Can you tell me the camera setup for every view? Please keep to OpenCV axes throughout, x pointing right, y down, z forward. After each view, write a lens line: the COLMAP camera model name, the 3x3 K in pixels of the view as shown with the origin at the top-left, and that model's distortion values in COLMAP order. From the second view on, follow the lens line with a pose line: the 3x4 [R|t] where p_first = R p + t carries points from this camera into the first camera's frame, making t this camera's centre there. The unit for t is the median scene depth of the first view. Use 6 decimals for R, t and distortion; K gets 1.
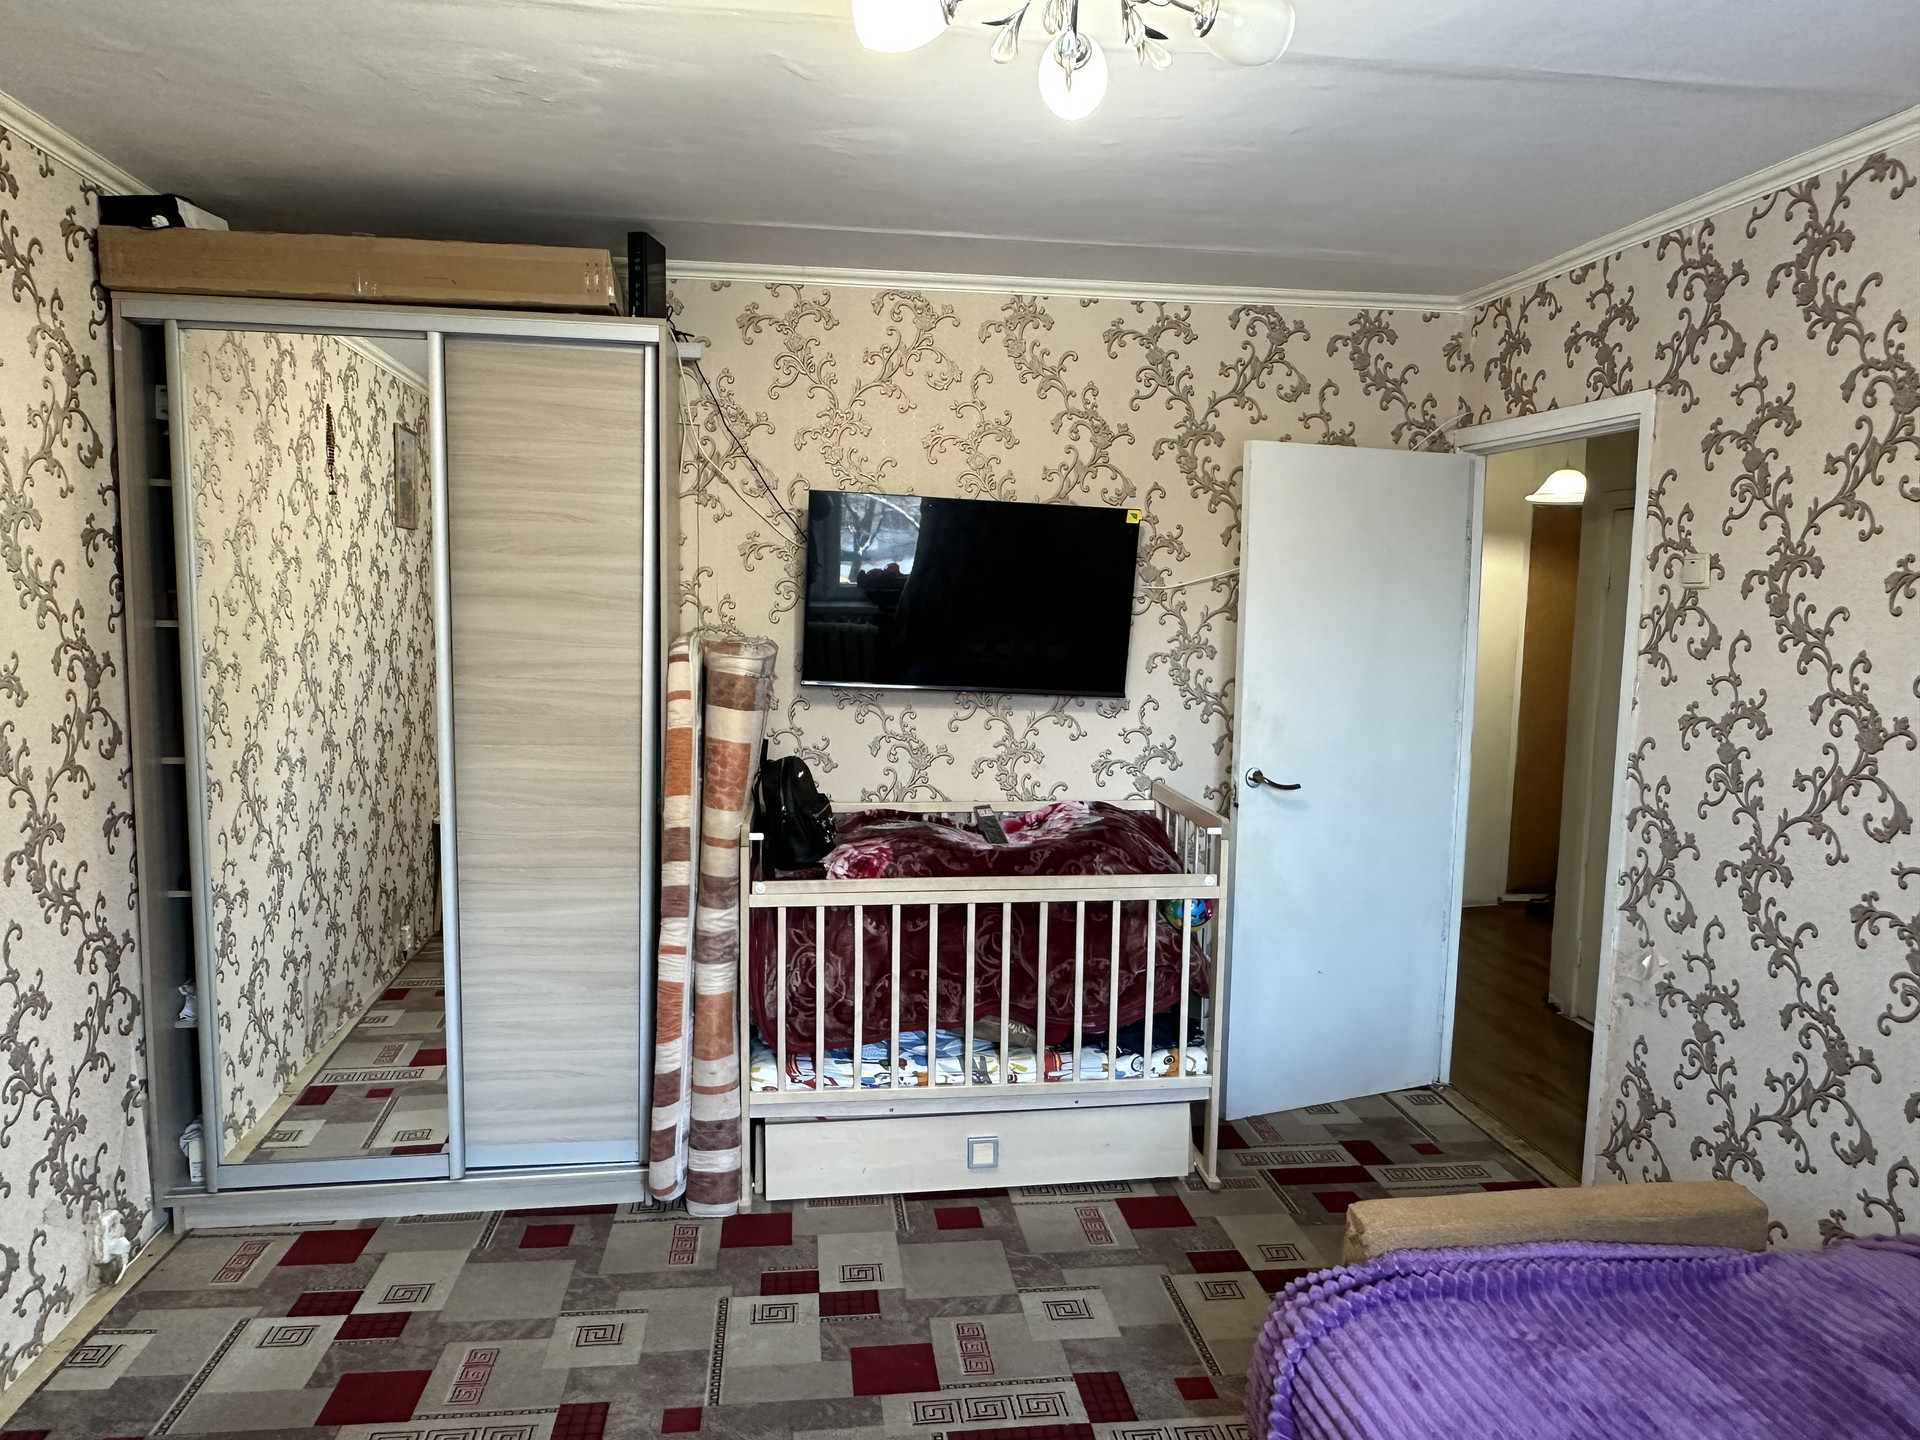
lens RADIAL K [[1257.6, 0, 951.5], [0, 1257.6, 729.7], [0, 0, 1]] dist [-0.003174, 0.000648]
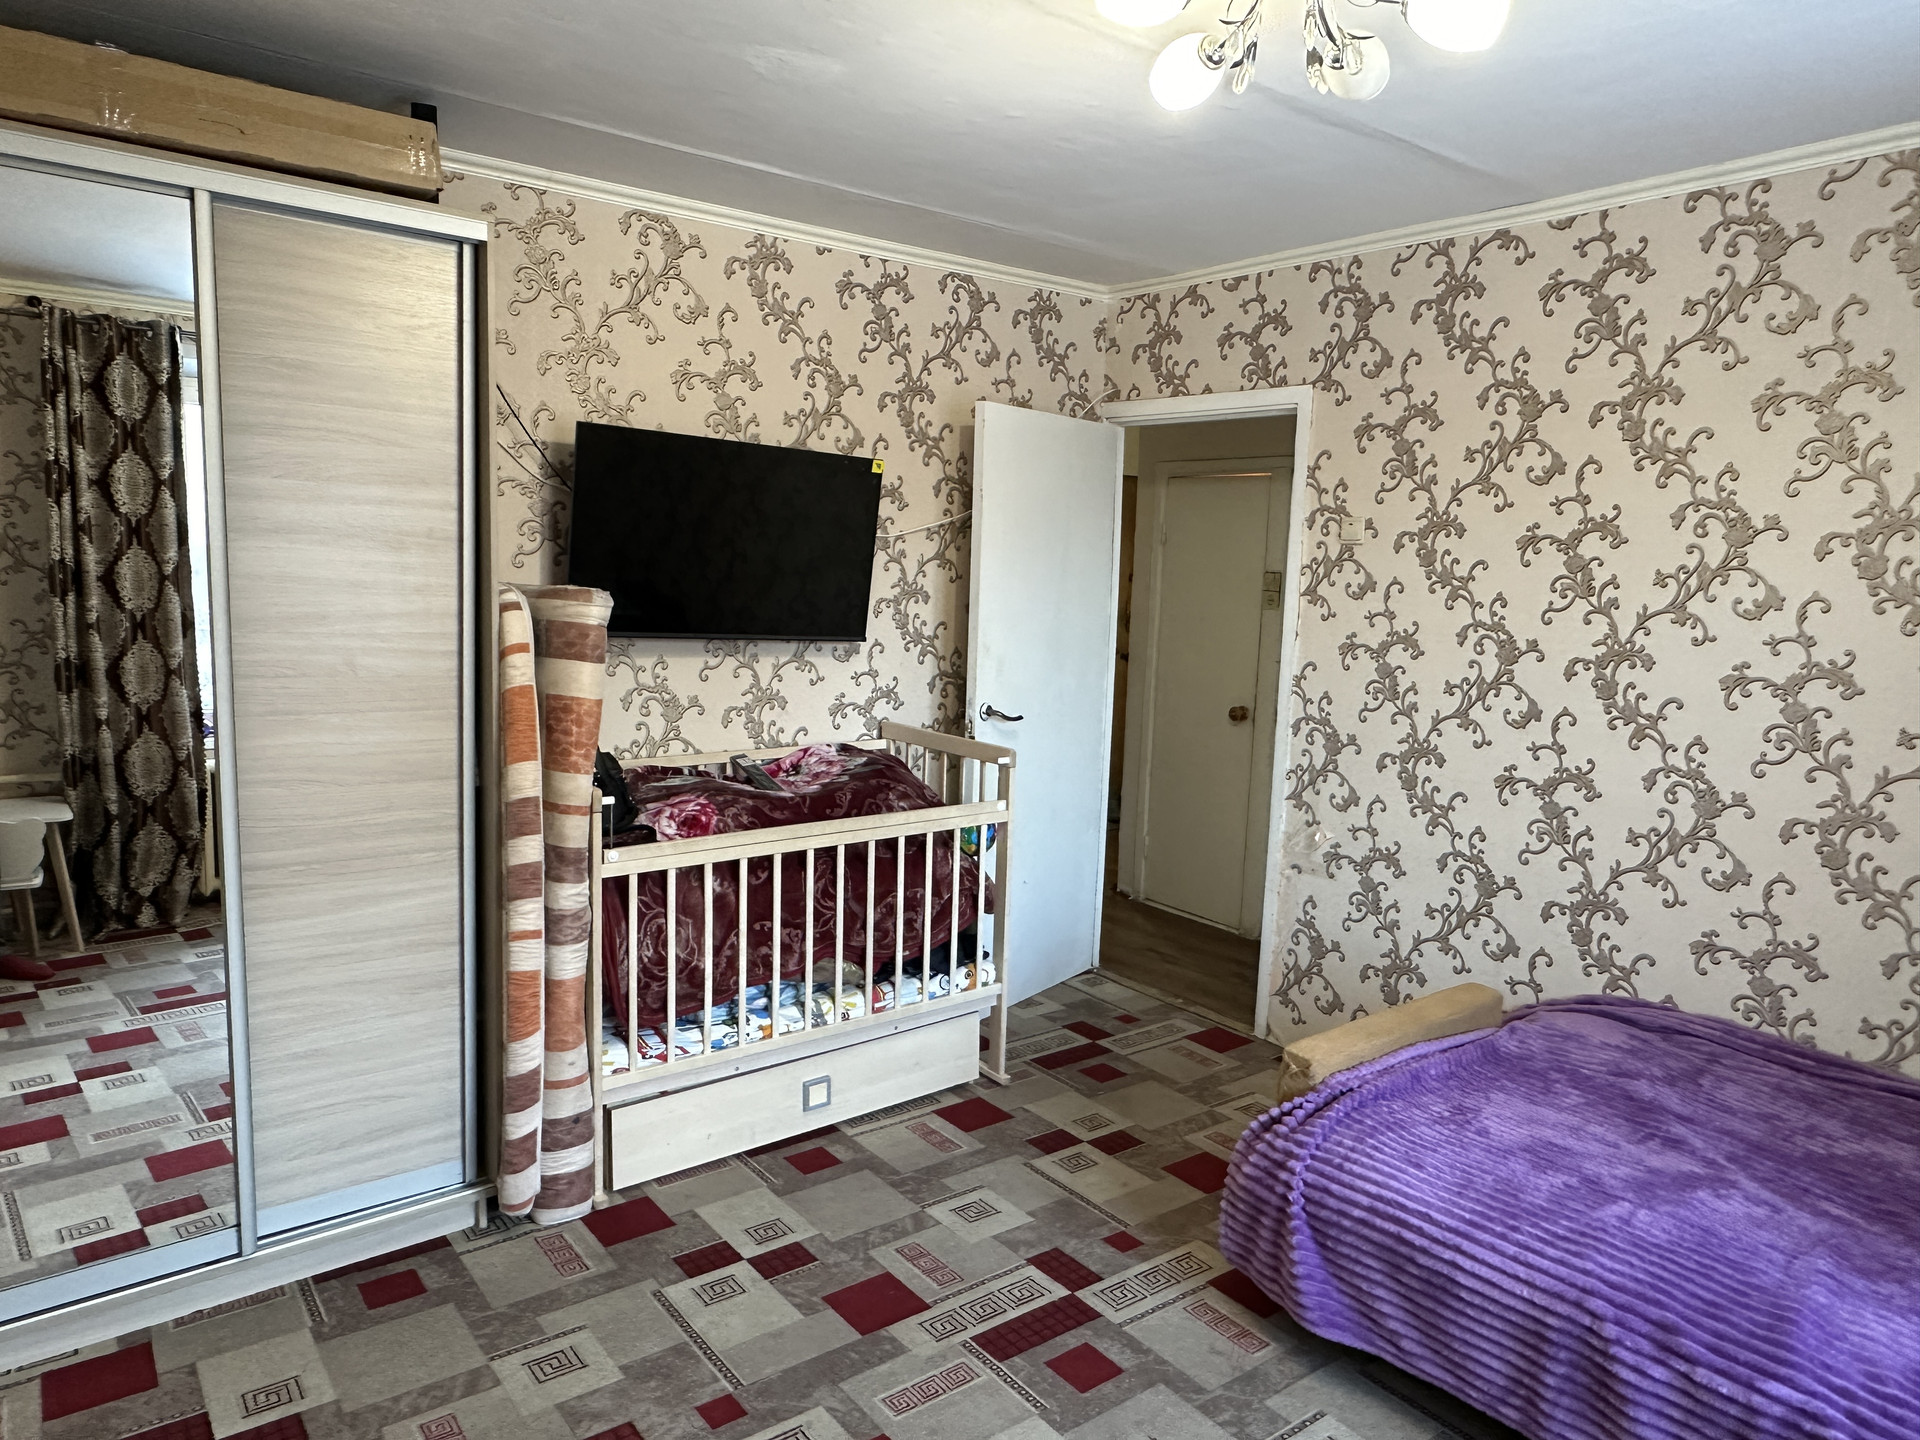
lens RADIAL K [[1257.6, 0, 964.3], [0, 1257.6, 721.0], [0, 0, 1]] dist [-0.003174, 0.000648]
pose [[0.863302, -0.055469, 0.501631, -0.382198], [0.038223, 0.998273, 0.044606, -0.003988], [-0.503239, -0.019335, 0.863931, 0.075620]]
